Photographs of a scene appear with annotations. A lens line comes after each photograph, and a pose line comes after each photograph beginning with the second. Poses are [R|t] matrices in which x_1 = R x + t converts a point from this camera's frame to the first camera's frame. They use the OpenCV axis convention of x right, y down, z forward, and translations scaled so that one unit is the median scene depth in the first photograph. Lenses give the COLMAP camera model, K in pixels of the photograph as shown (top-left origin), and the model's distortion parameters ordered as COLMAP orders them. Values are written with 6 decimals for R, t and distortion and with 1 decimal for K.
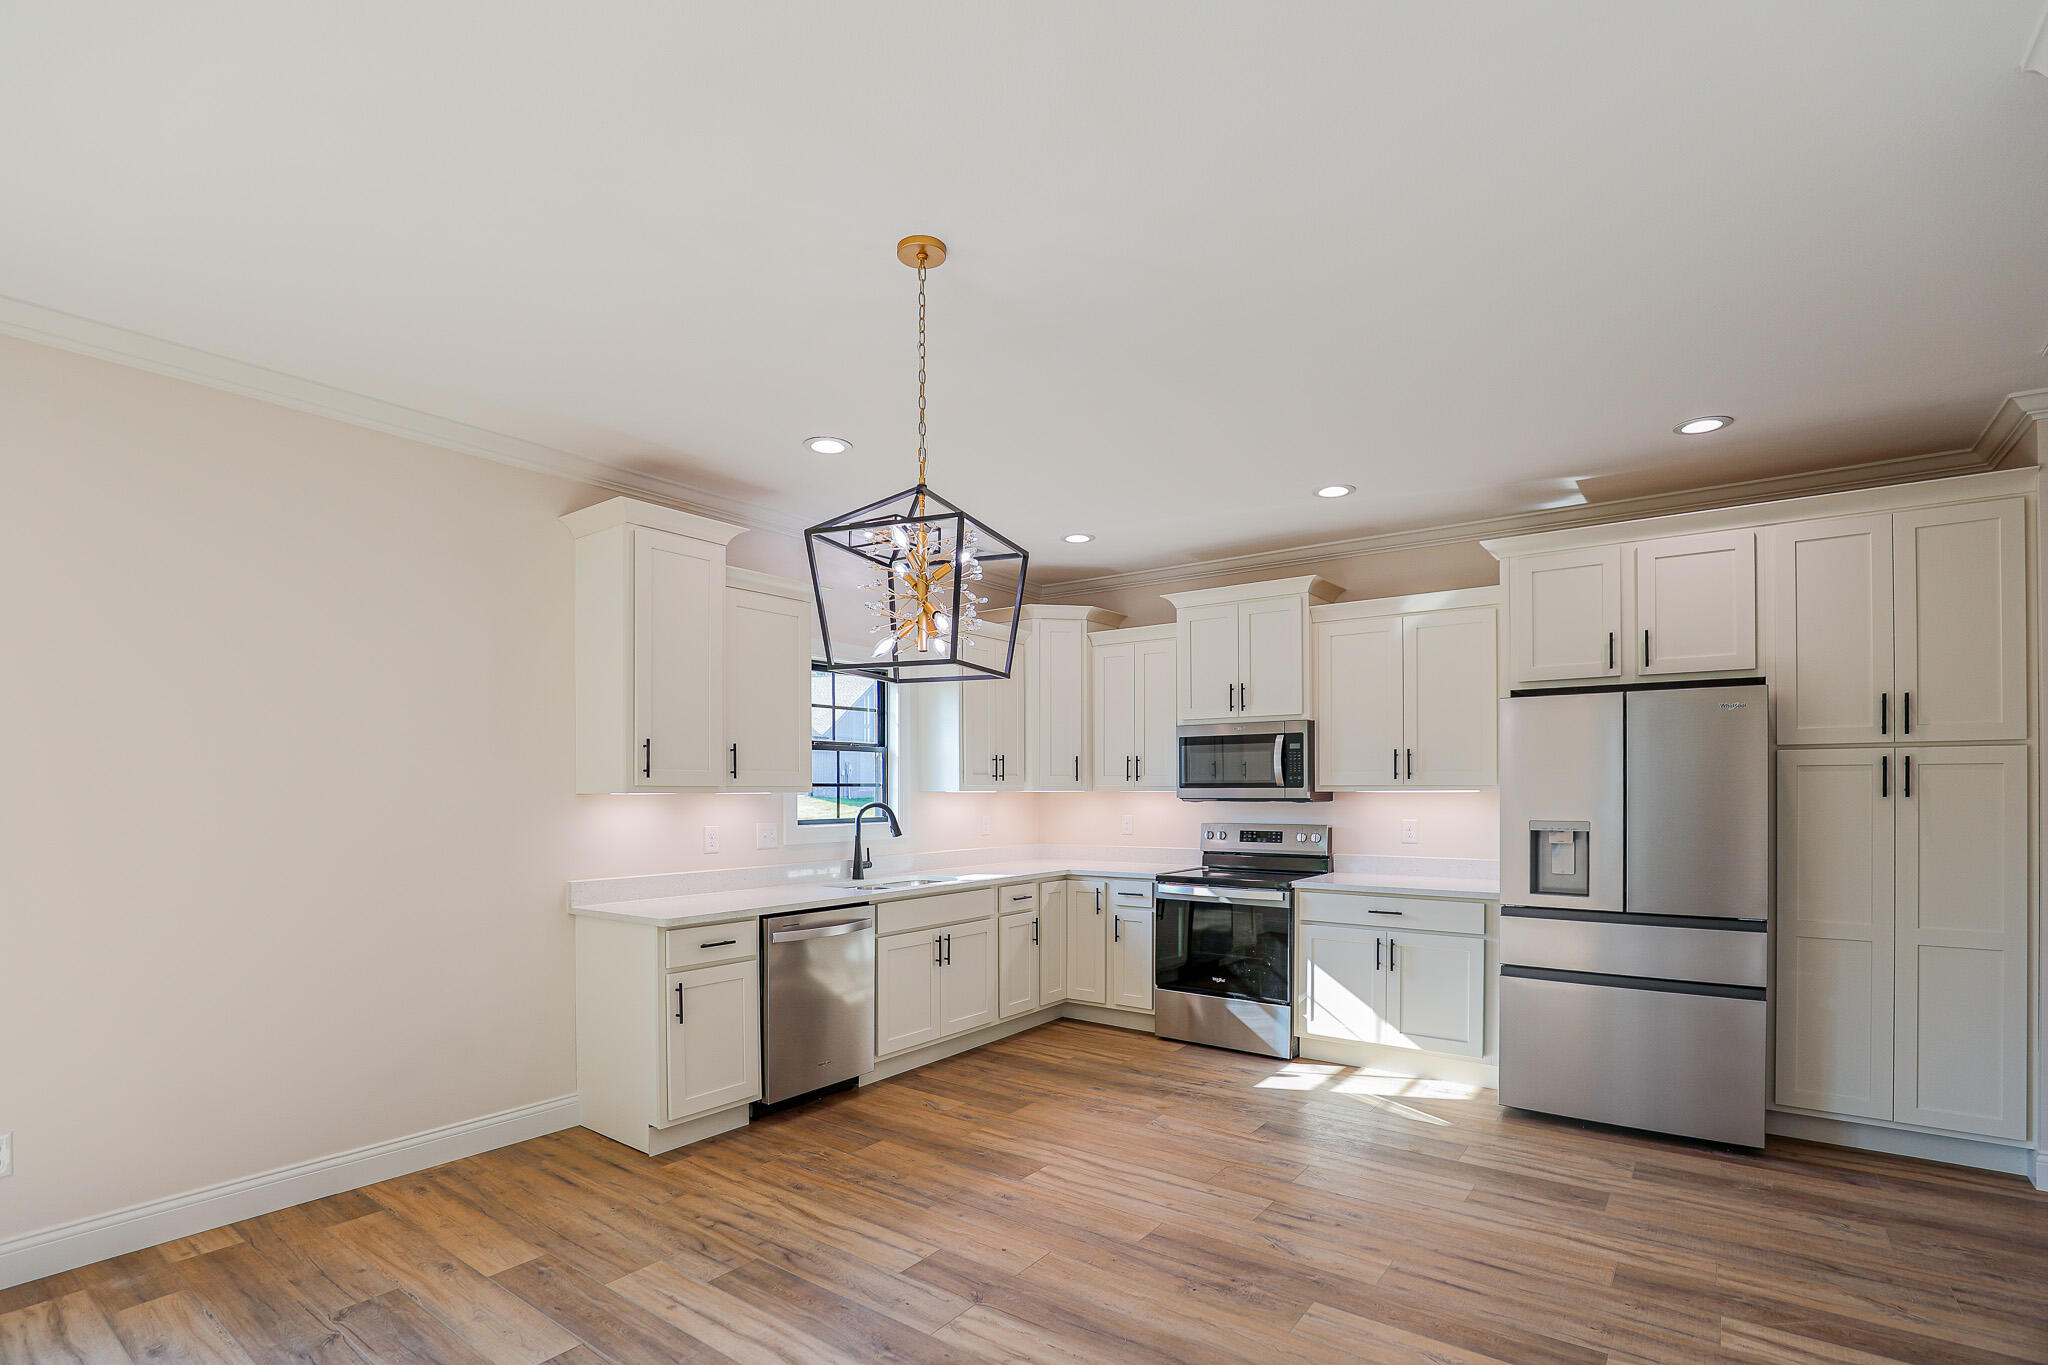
lens RADIAL K [[962.9, 0, 1014.0], [0, 962.9, 789.8], [0, 0, 1]] dist [-0.035694, 0.008085]
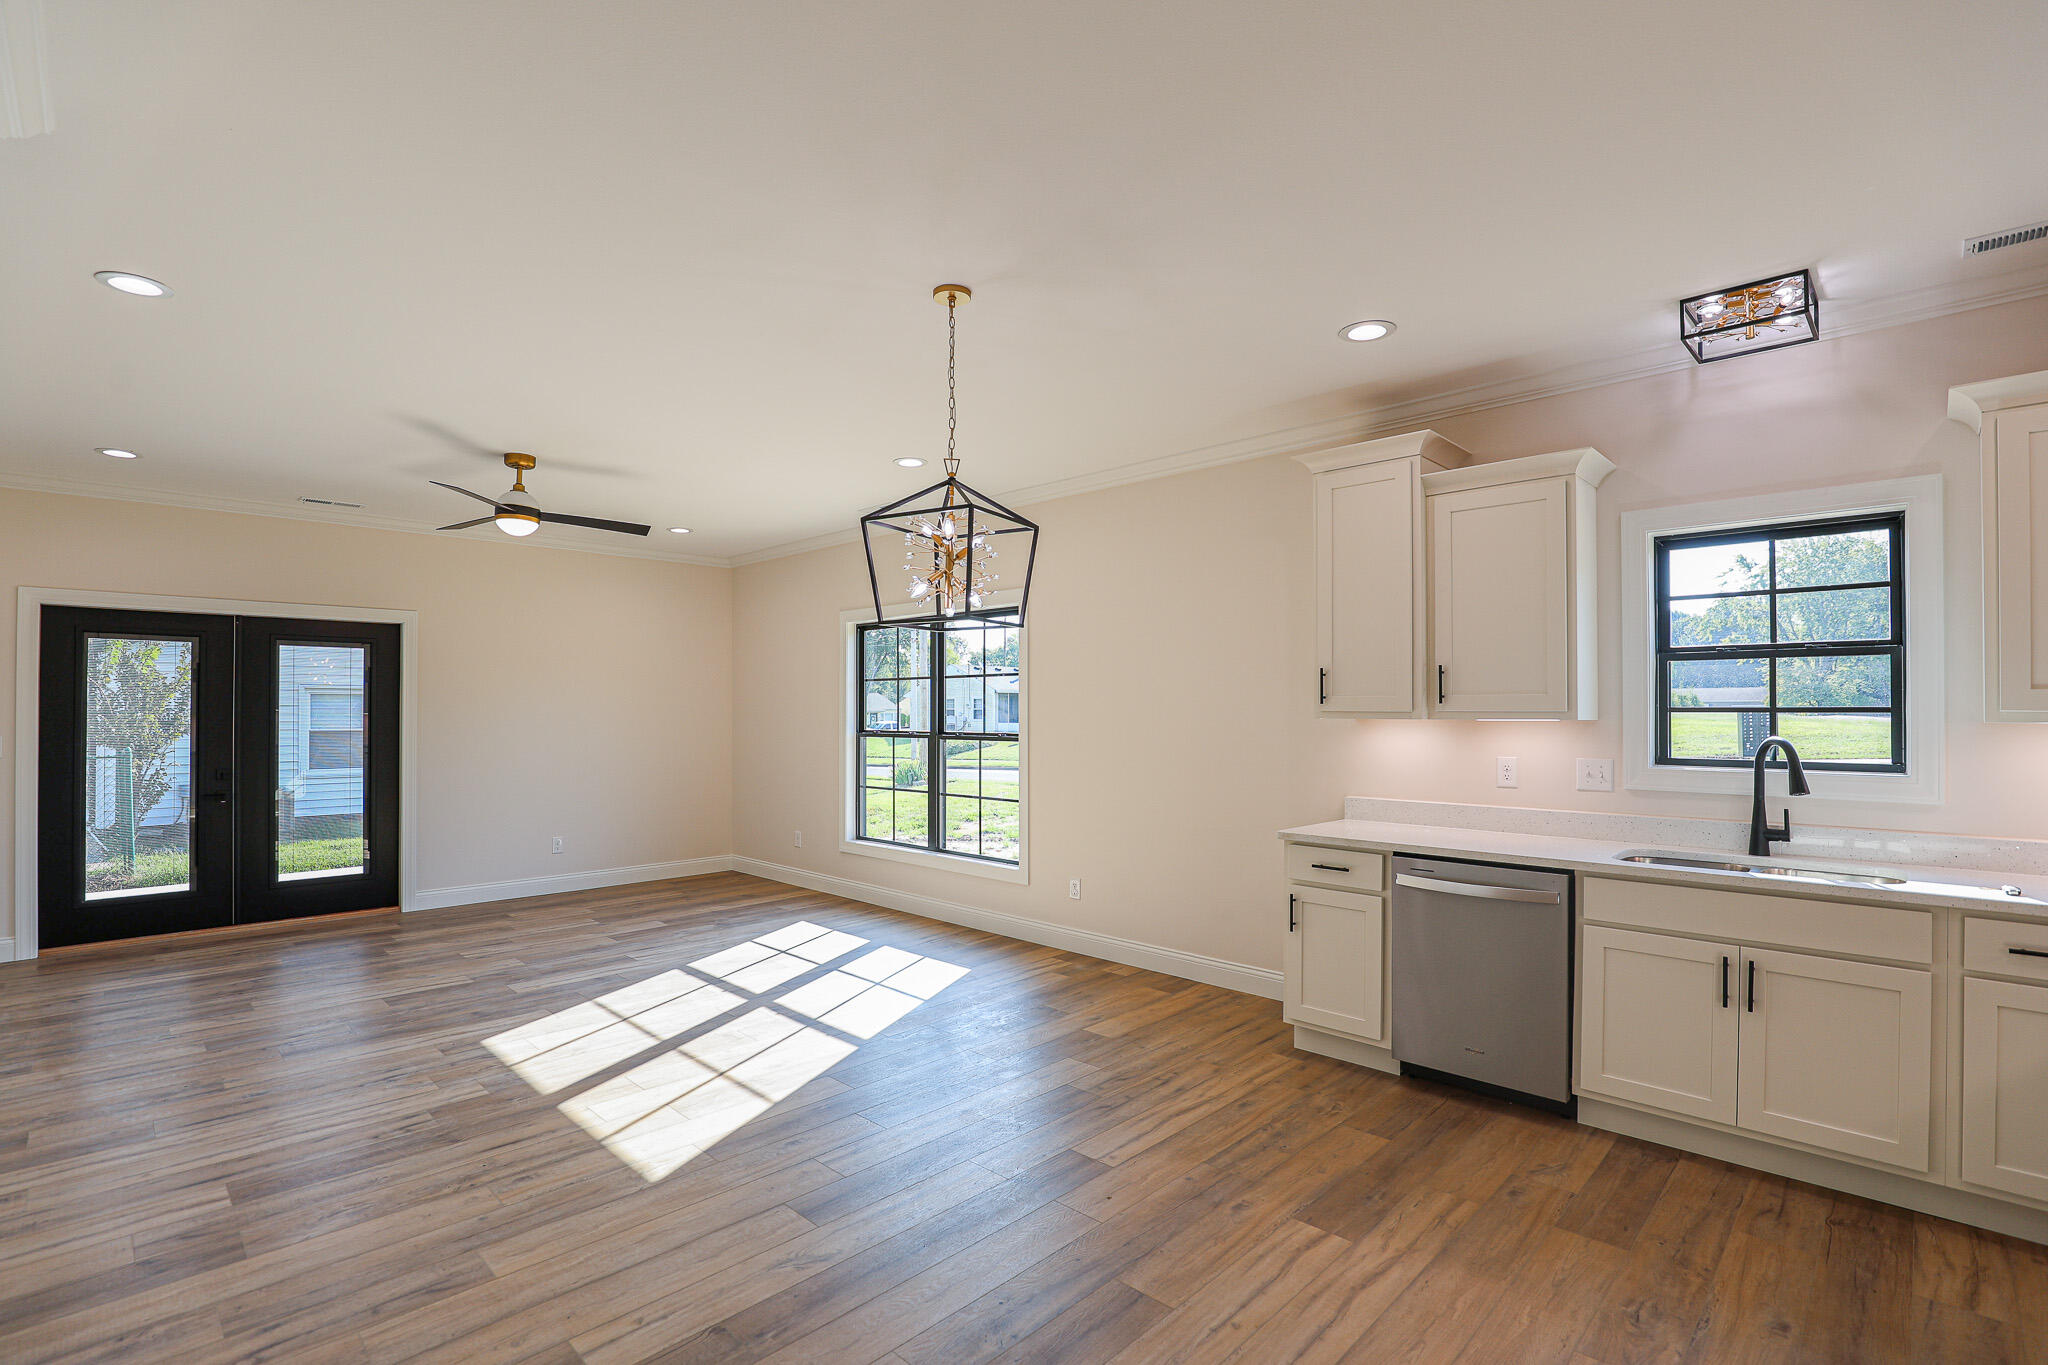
lens RADIAL K [[944.6, 0, 1013.2], [0, 944.6, 697.9], [0, 0, 1]] dist [-0.028232, 0.003649]
pose [[-0.135424, -0.011433, -0.990722, 0.589081], [-0.001248, 0.999935, -0.011369, -0.006285], [0.990787, -0.000303, -0.135429, 0.649906]]
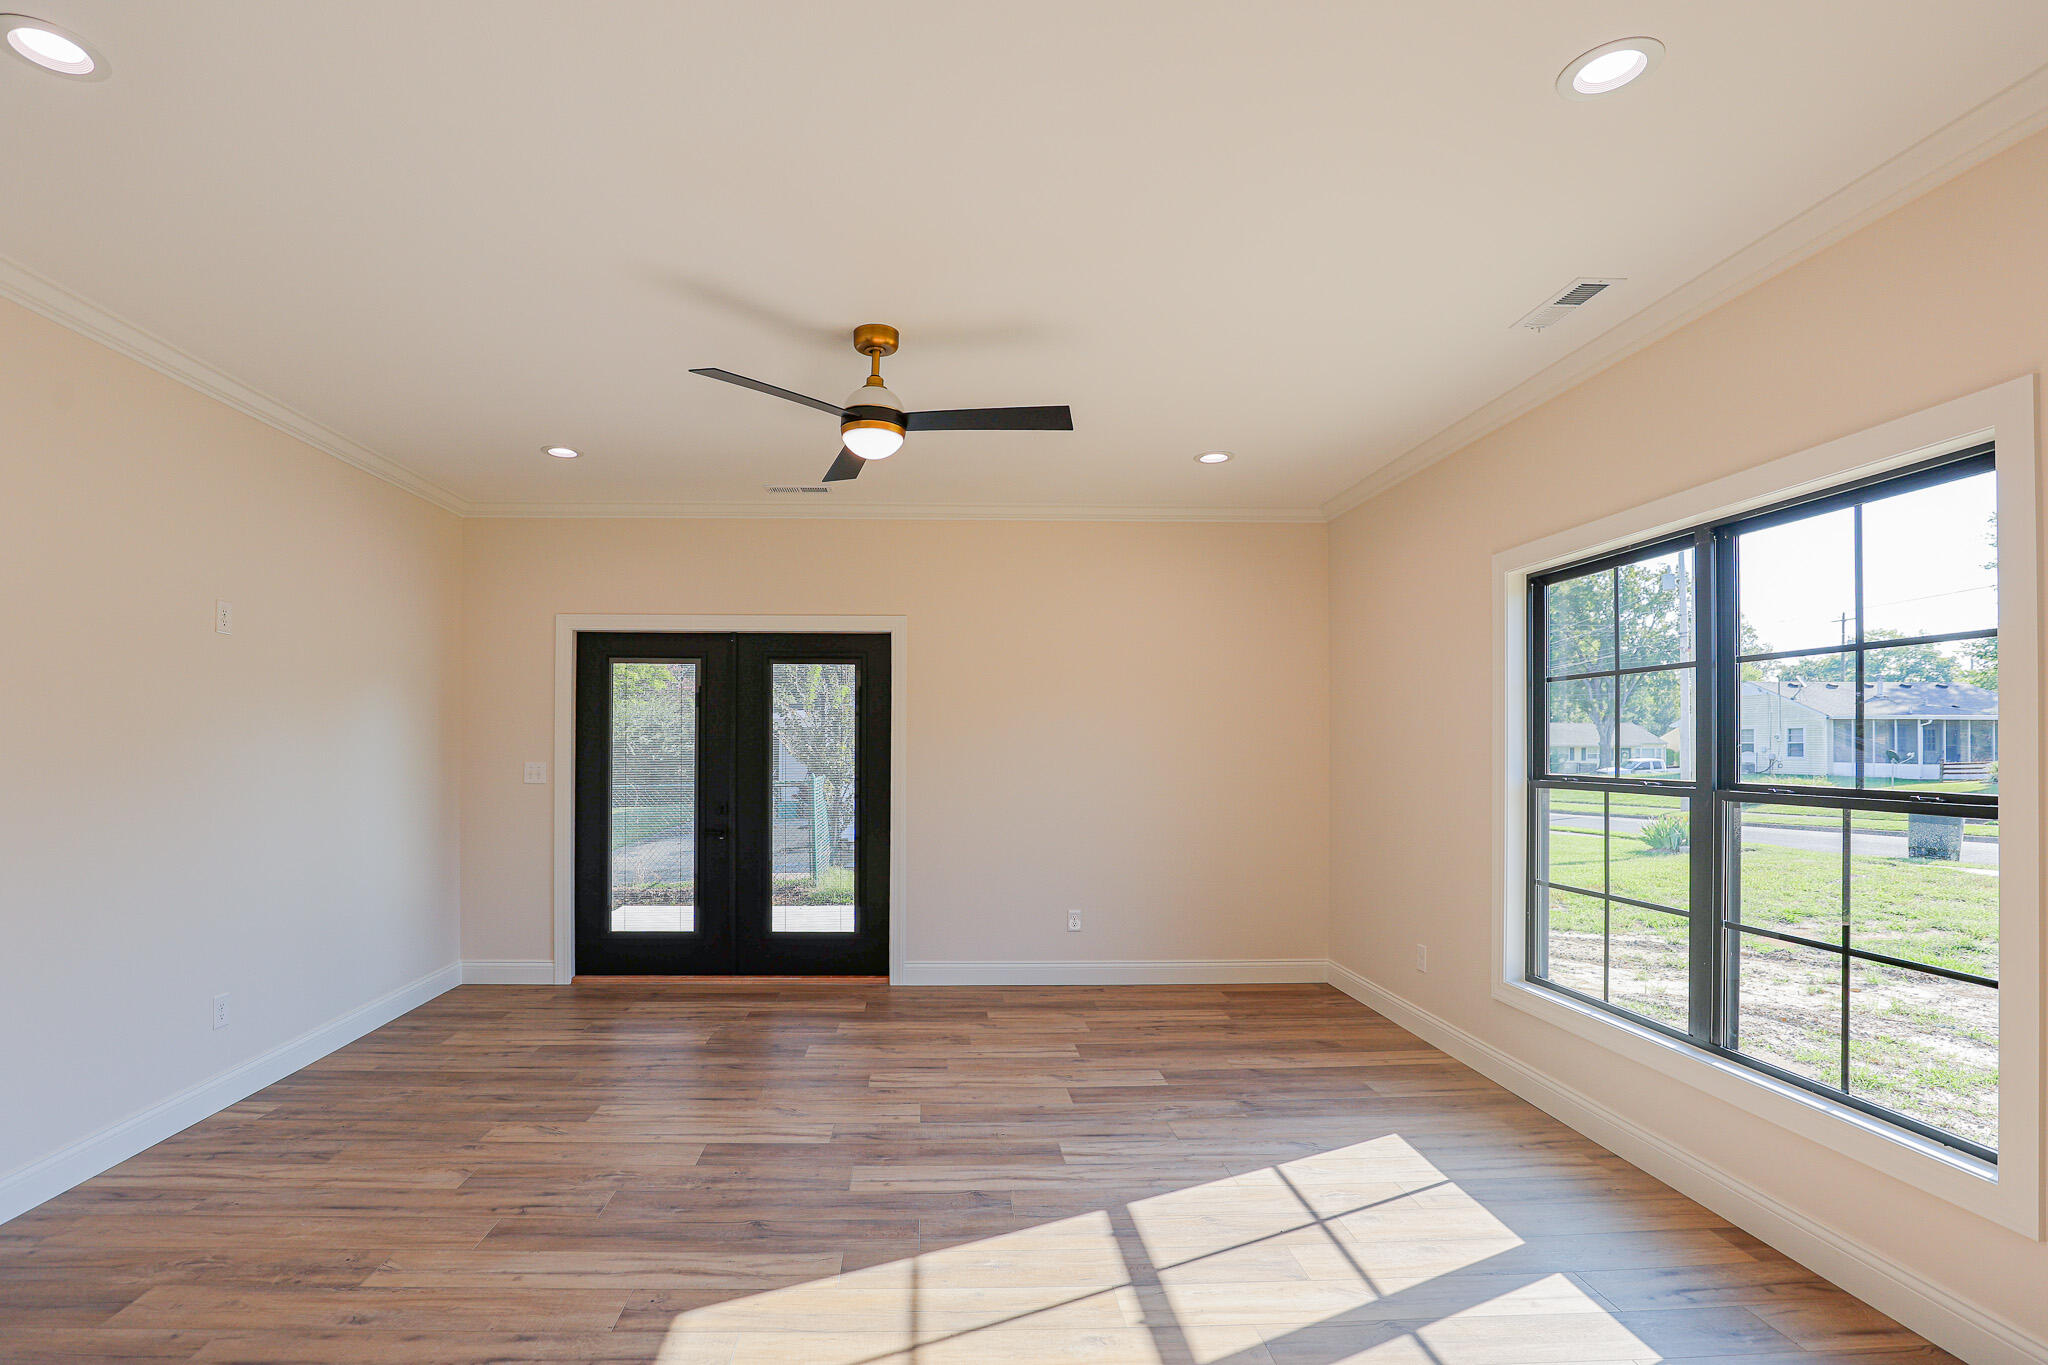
lens RADIAL K [[962.9, 0, 954.8], [0, 962.9, 739.2], [0, 0, 1]] dist [-0.035694, 0.008085]
pose [[-0.783358, -0.004444, -0.621555, -0.011885], [-0.002736, 0.999989, -0.003702, 0.003182], [0.621565, -0.001200, -0.783362, 0.522676]]
